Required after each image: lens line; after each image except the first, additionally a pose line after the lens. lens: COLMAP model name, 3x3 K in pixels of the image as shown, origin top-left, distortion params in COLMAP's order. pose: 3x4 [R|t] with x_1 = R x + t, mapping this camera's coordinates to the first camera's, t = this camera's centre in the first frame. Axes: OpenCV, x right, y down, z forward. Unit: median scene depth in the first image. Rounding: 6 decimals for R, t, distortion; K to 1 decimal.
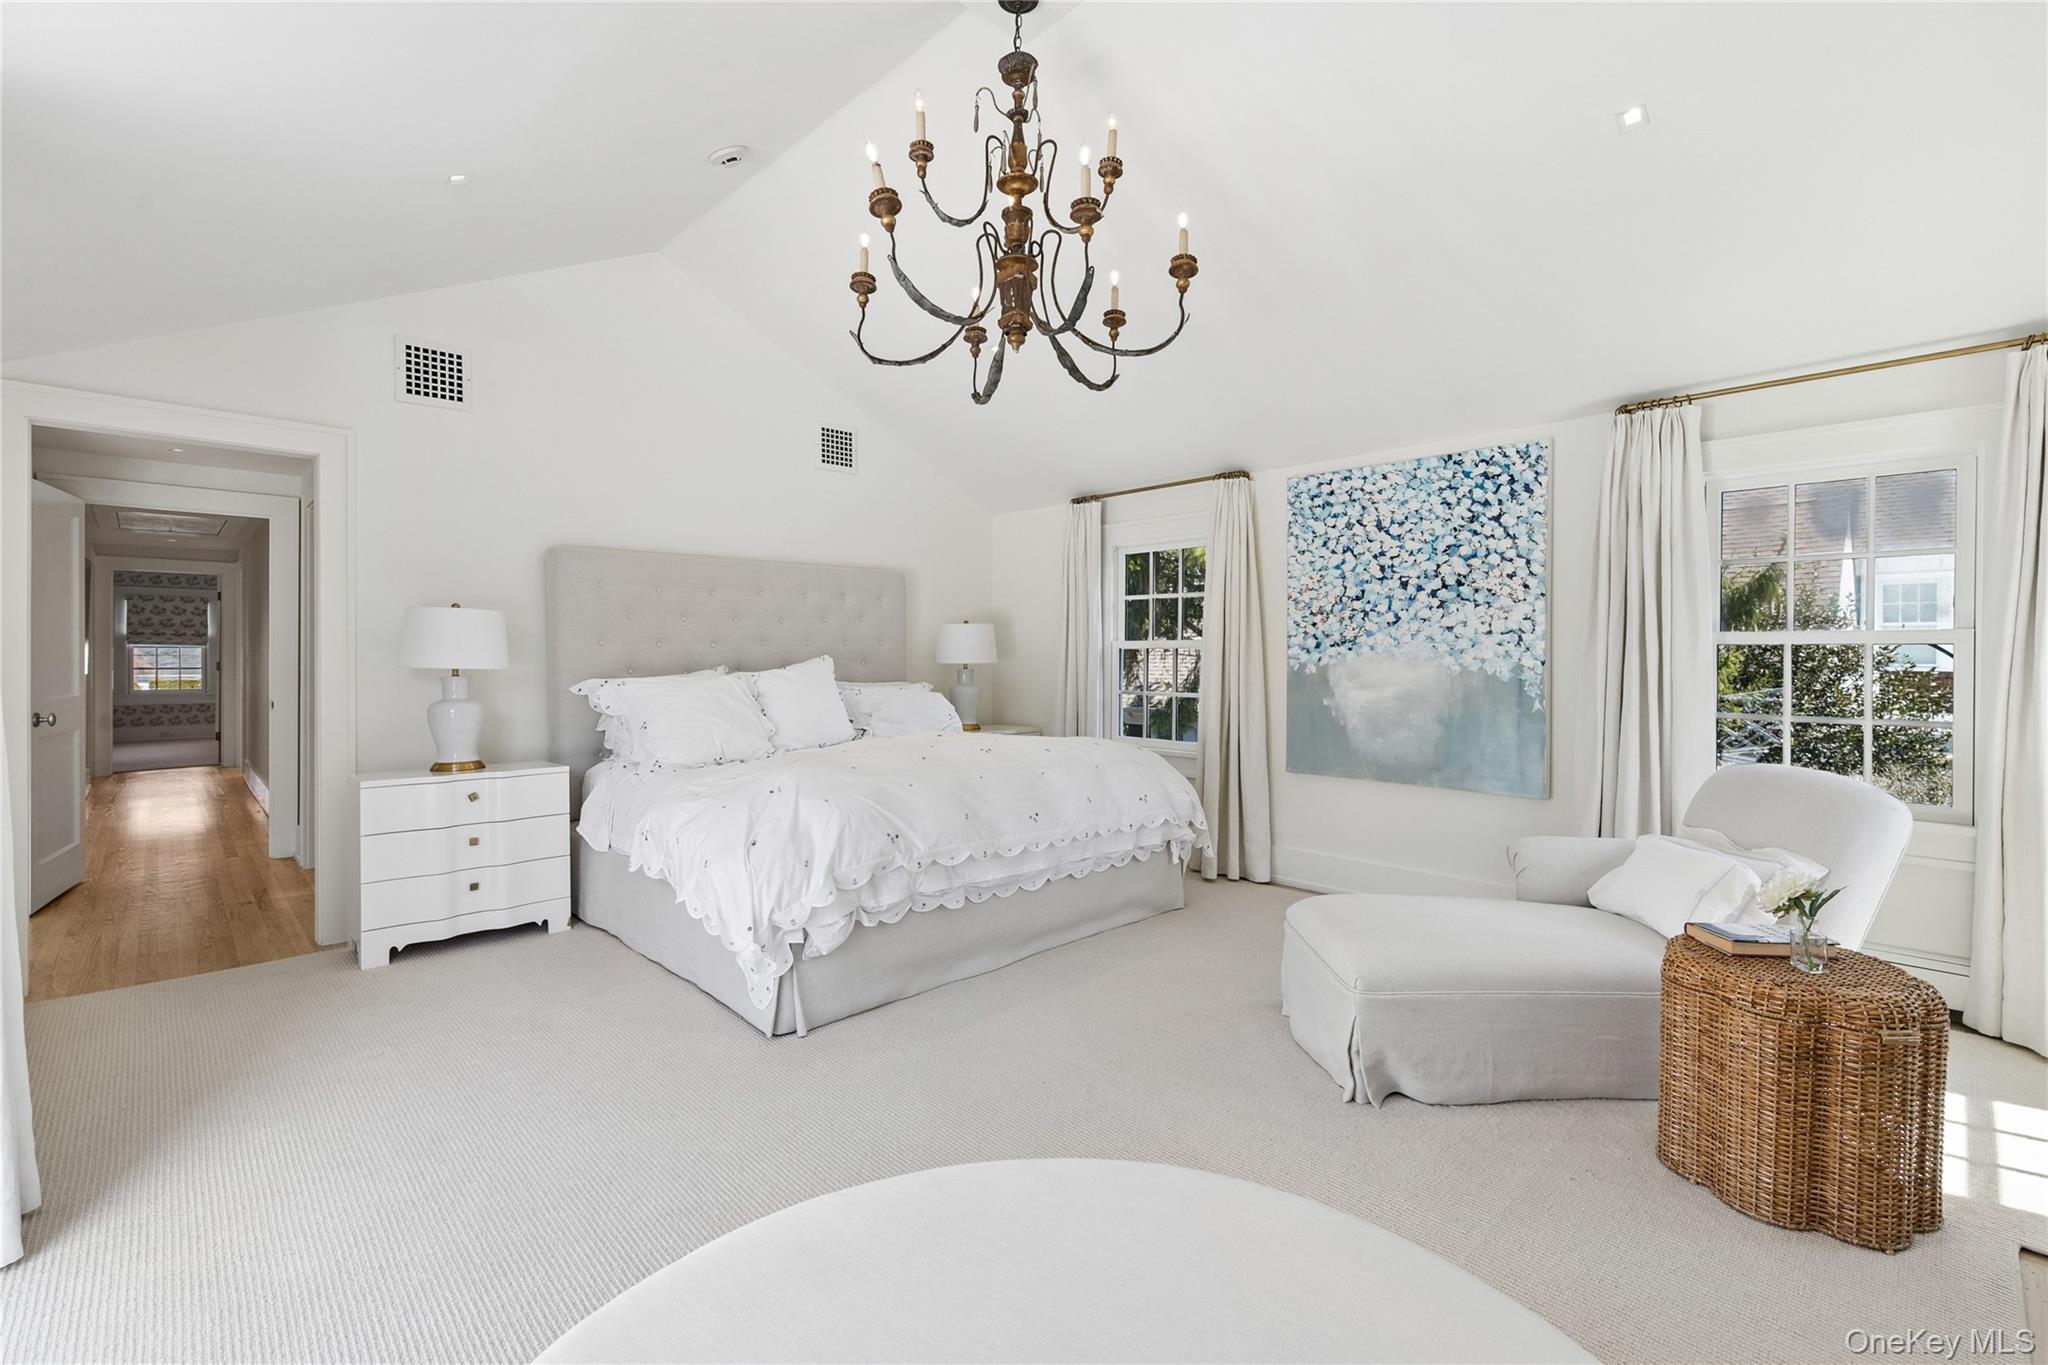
lens RADIAL K [[896.3, 0, 1032.3], [0, 896.3, 645.8], [0, 0, 1]] dist [0.000525, -0.000119]
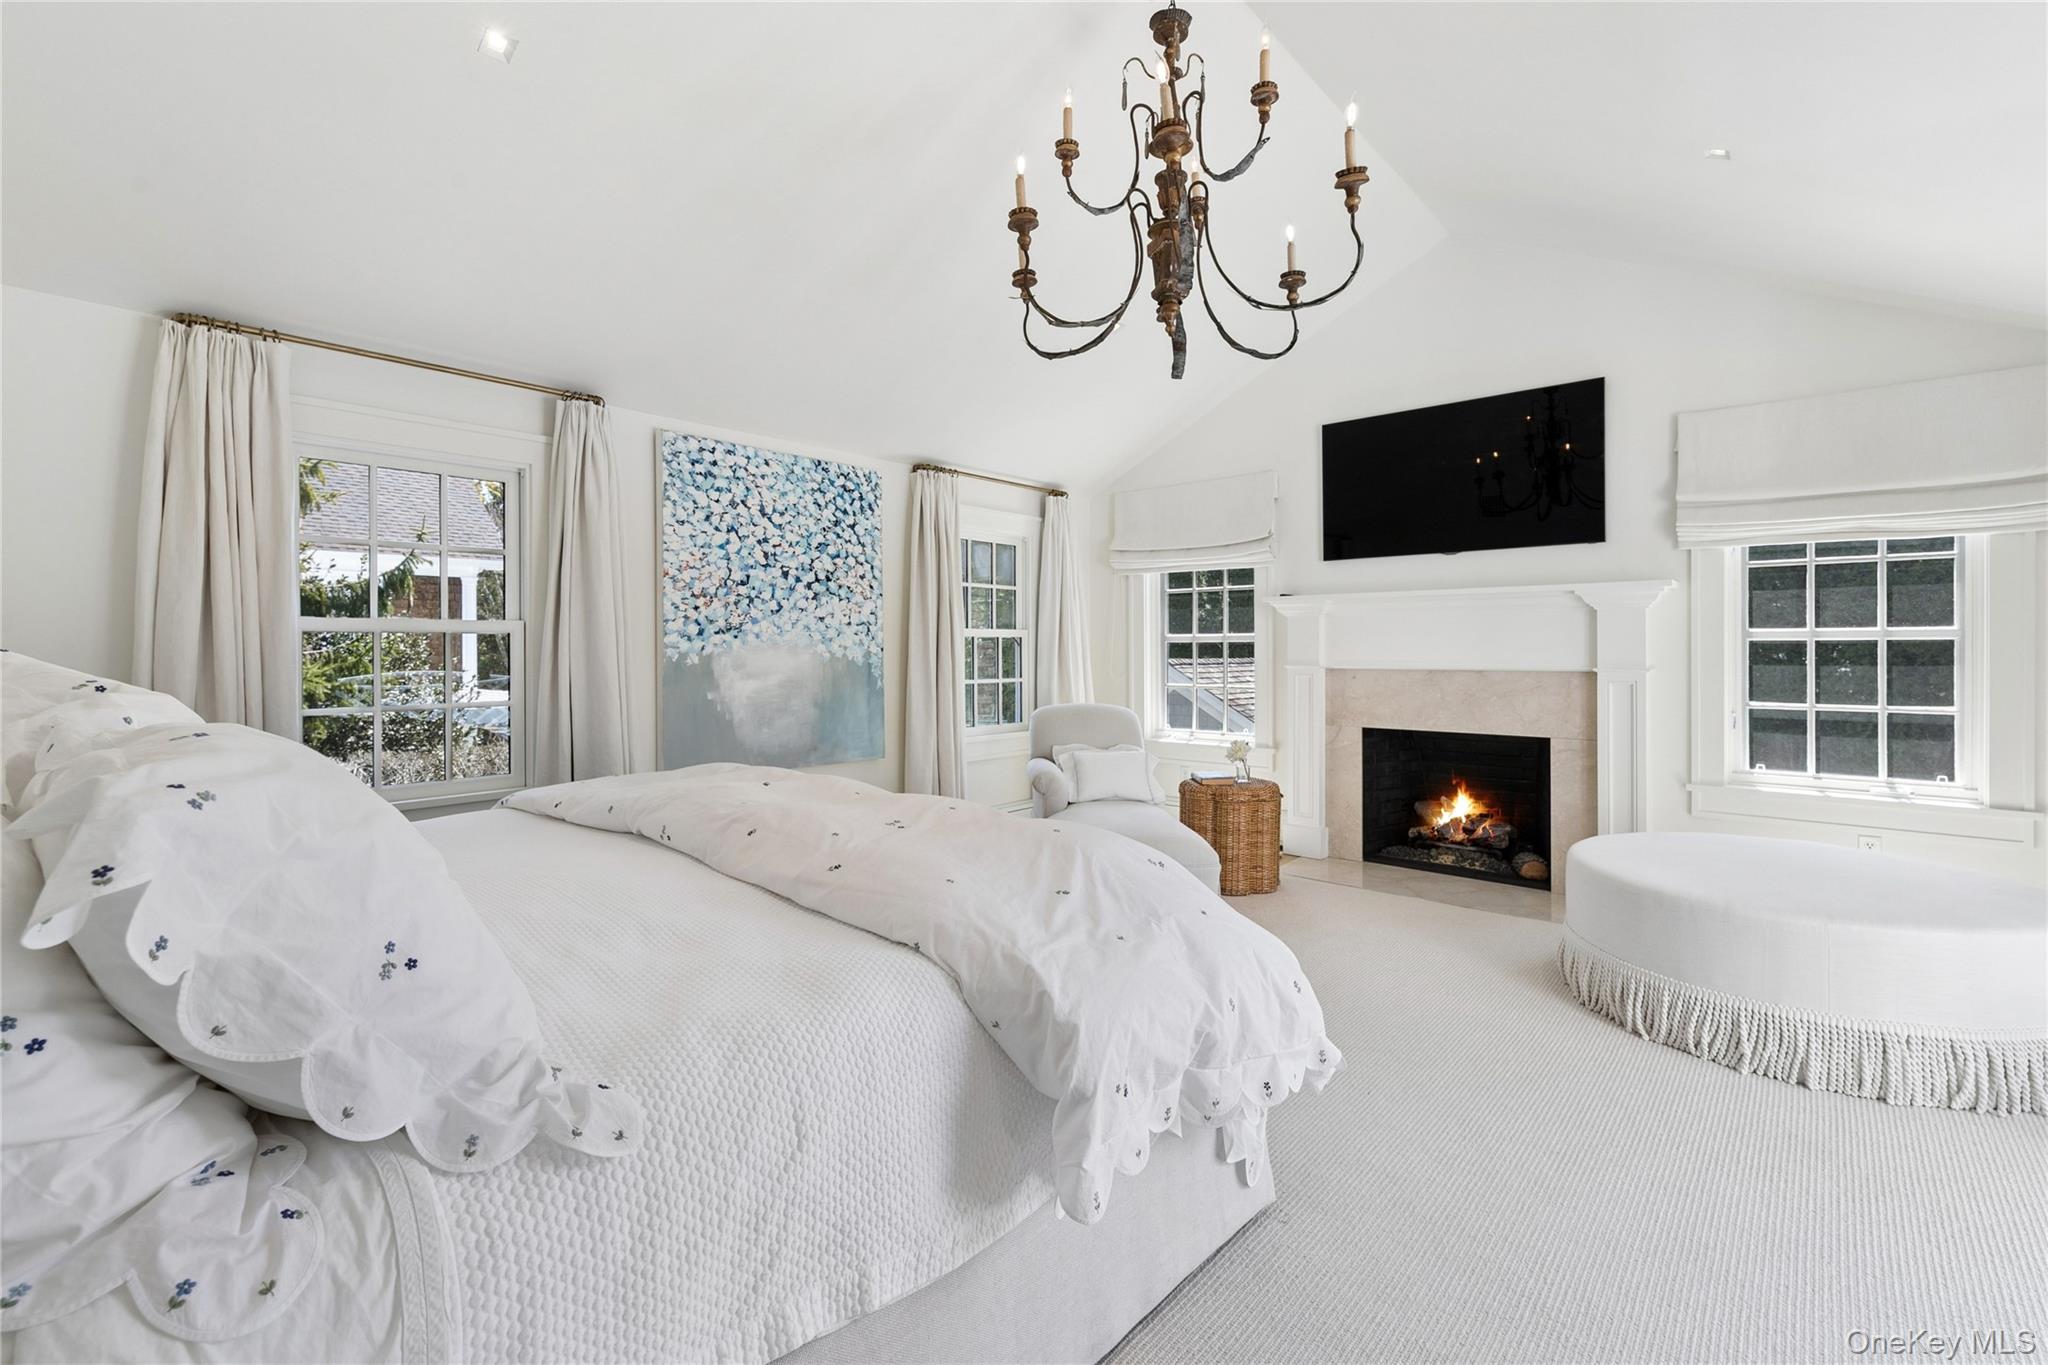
lens RADIAL K [[896.3, 0, 1032.3], [0, 896.3, 645.8], [0, 0, 1]] dist [0.000525, -0.000119]
pose [[-0.087307, 0.006601, 0.996160, -0.624249], [0.000414, 0.999978, -0.006590, 0.020061], [-0.996181, -0.000163, -0.087308, 0.806015]]
